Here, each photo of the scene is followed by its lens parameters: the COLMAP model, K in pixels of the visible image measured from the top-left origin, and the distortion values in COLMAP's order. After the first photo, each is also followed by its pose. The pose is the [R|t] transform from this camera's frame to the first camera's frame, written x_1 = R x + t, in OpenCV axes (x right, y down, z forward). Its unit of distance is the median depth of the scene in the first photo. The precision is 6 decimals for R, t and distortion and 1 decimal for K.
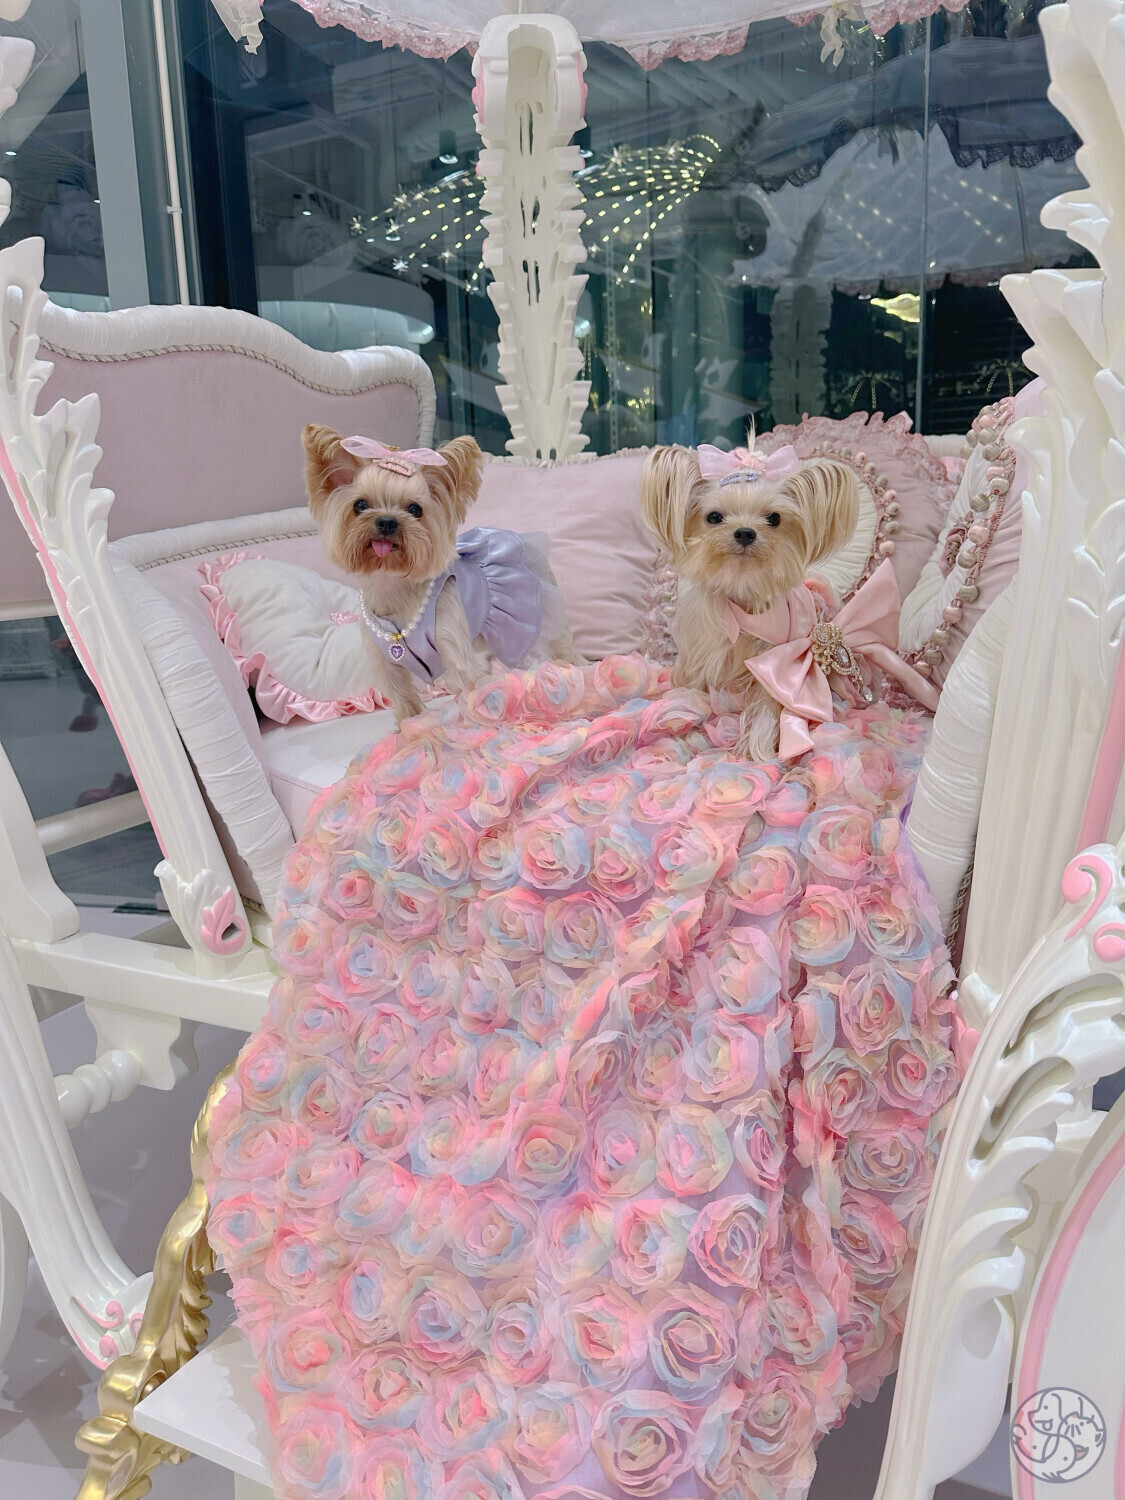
lens RADIAL K [[1023.7, 0, 562.5], [0, 1023.7, 750.0], [0, 0, 1]] dist [0.104682, -0.080713]
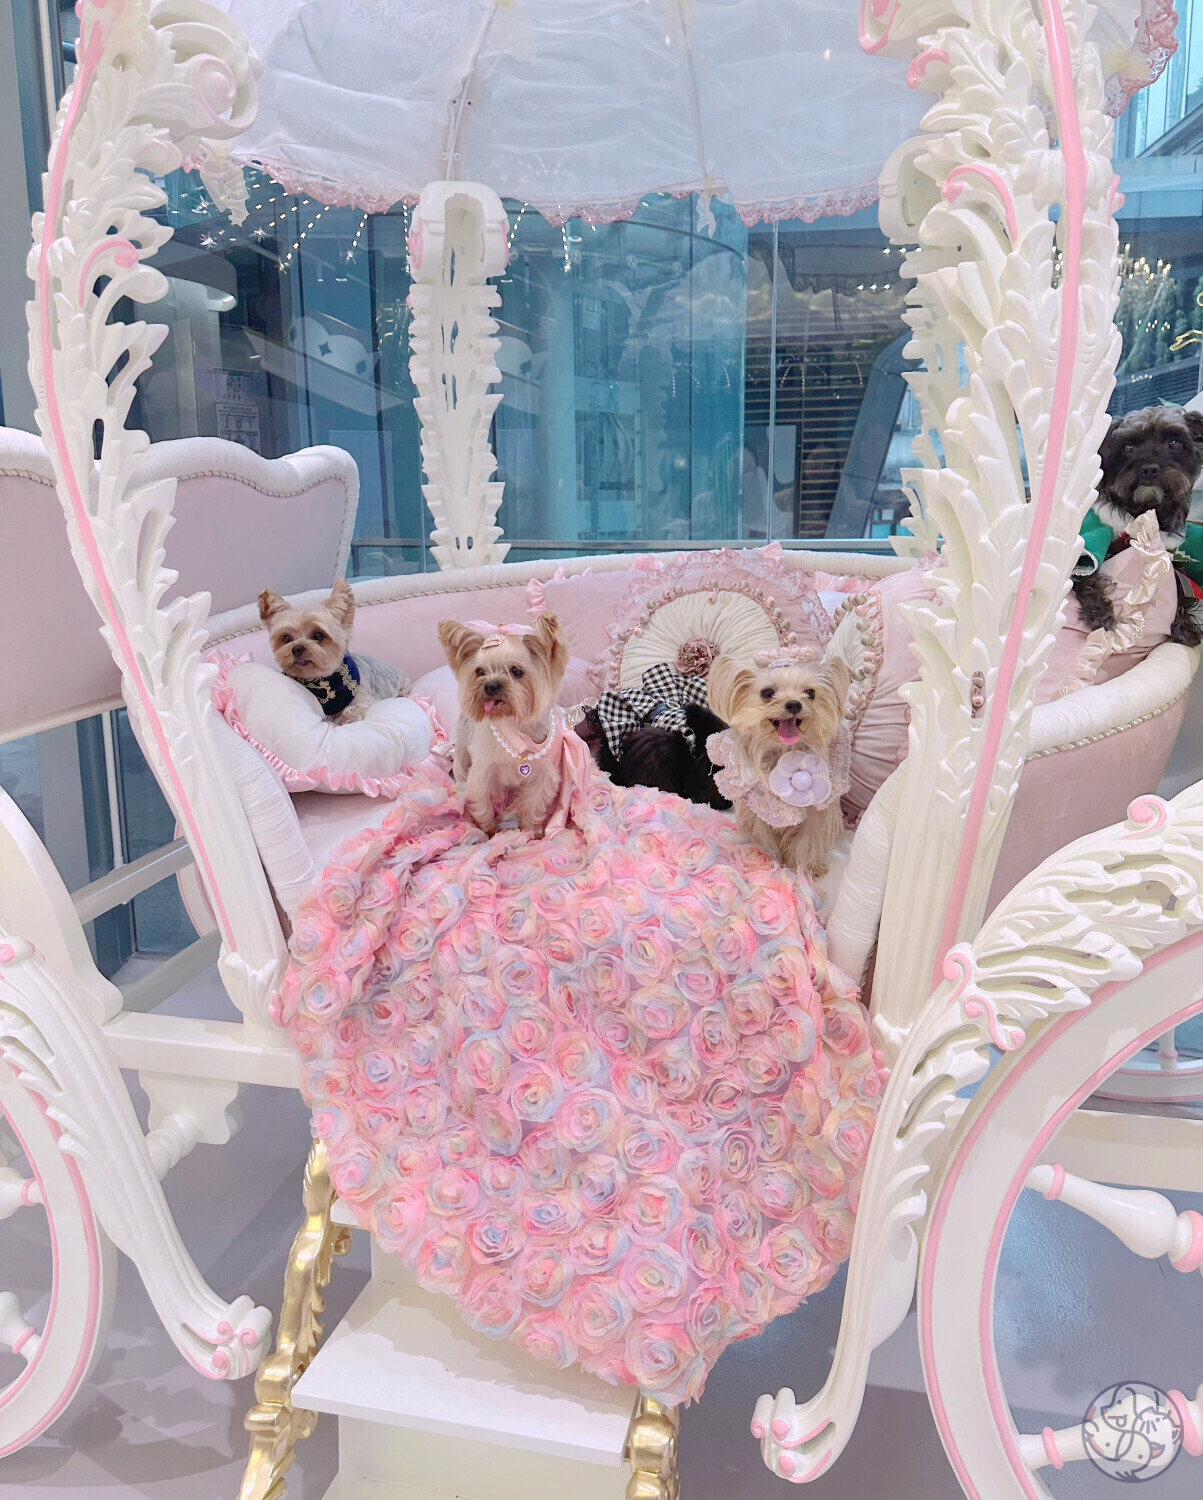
lens RADIAL K [[1032.9, 0, 601.5], [0, 1032.9, 750.0], [0, 0, 1]] dist [0.188876, -0.146663]
pose [[0.978747, -0.018917, 0.204198, -0.240176], [0.018143, 0.999819, 0.005663, -0.145383], [-0.204268, -0.001838, 0.978913, -0.333919]]
